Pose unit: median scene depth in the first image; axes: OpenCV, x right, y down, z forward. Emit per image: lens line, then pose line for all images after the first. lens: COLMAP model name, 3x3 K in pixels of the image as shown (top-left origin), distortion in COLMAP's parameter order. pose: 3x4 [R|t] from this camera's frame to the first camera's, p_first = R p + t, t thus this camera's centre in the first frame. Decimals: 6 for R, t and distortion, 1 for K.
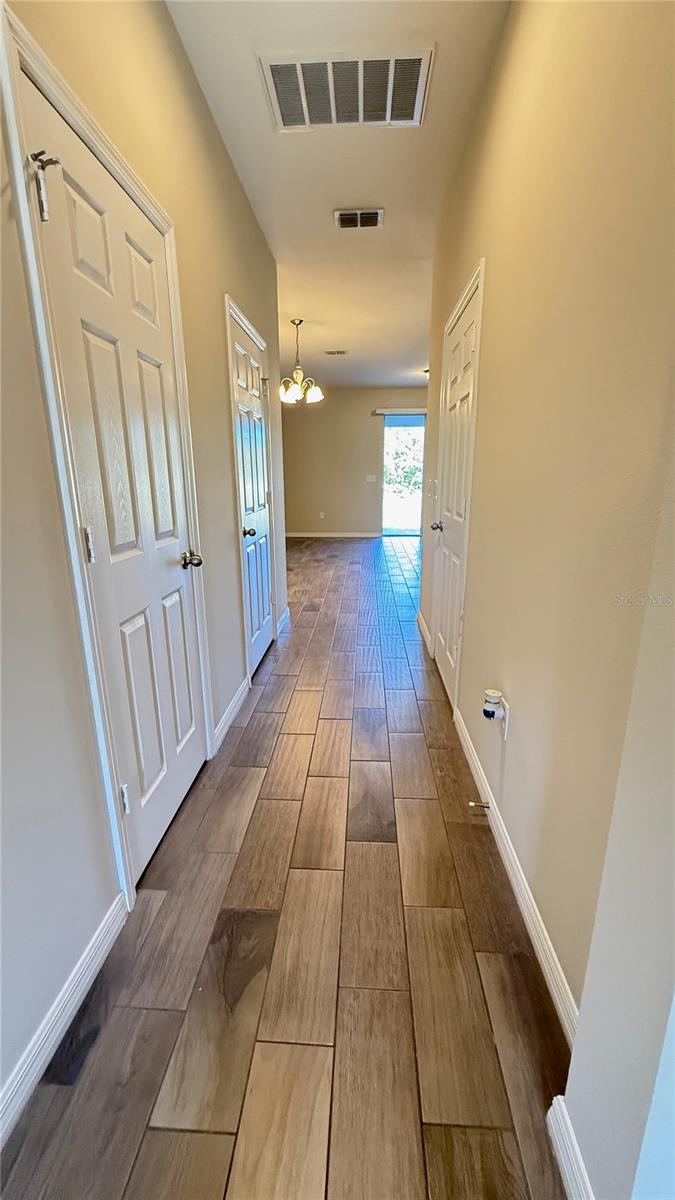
lens RADIAL K [[479.6, 0, 337.7], [0, 479.6, 598.7], [0, 0, 1]] dist [-0.000396, -0.000073]
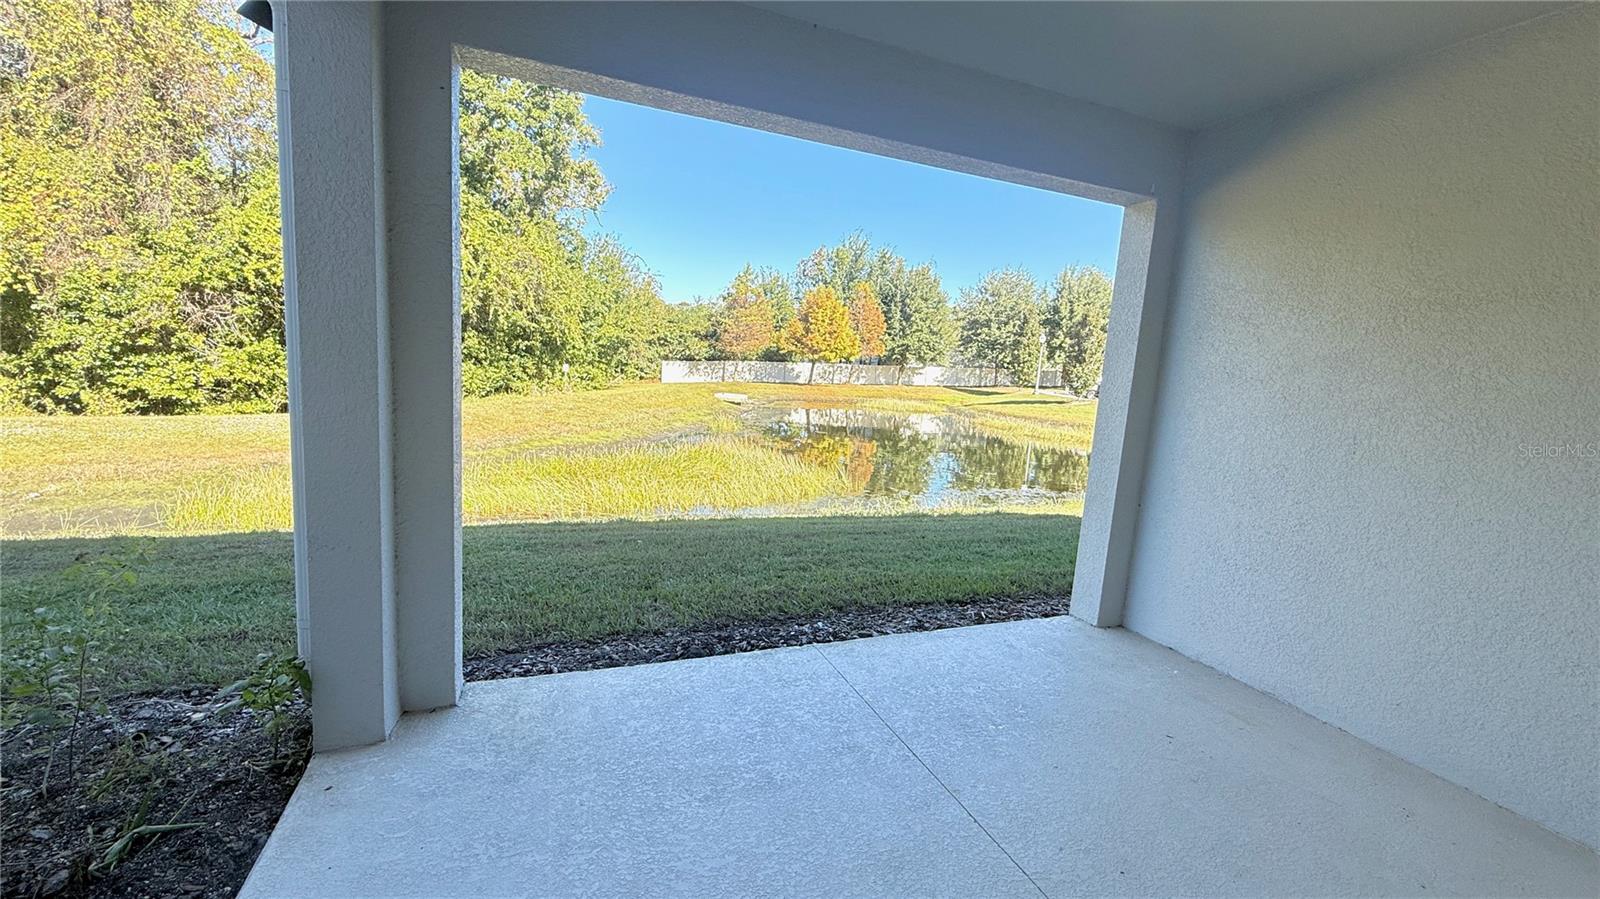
lens RADIAL K [[639.4, 0, 799.9], [0, 639.4, 450.2], [0, 0, 1]] dist [-0.000396, -0.000073]
pose [[0.903516, 0.011727, 0.428394, 0.028900], [0.031563, 0.995090, -0.093808, -0.060165], [-0.427391, 0.098278, 0.898709, 0.222145]]
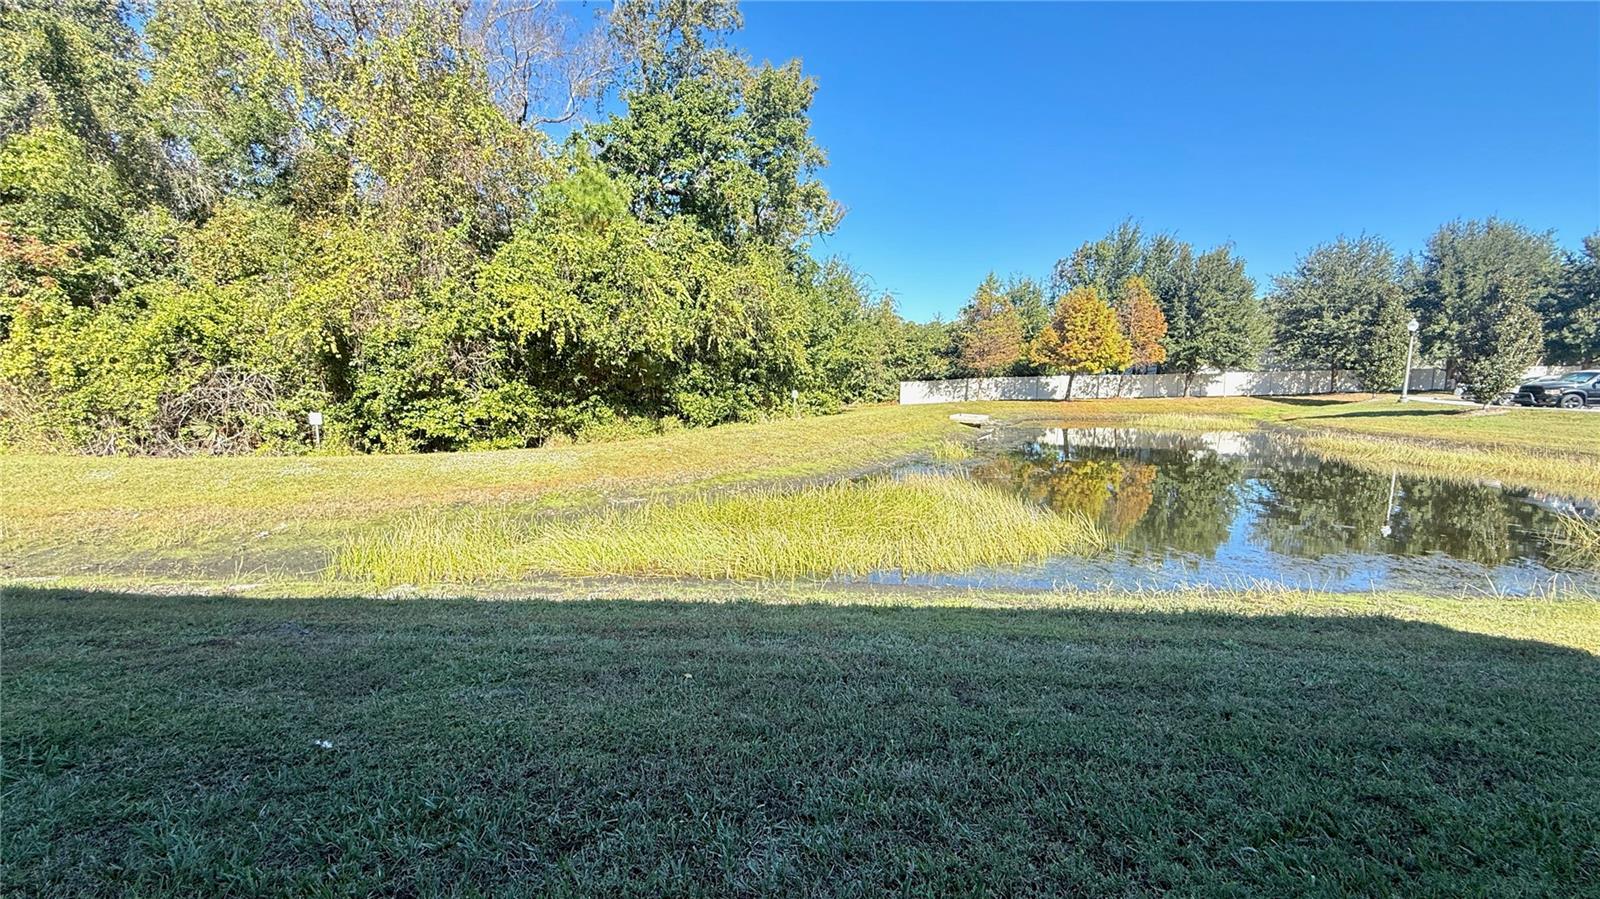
lens RADIAL K [[639.4, 0, 798.0], [0, 639.4, 449.8], [0, 0, 1]] dist [-0.000396, -0.000073]
pose [[0.998748, 0.016360, 0.047281, 0.070545], [-0.010094, 0.991483, -0.129845, -0.074885], [-0.049003, 0.129205, 0.990406, 0.278302]]
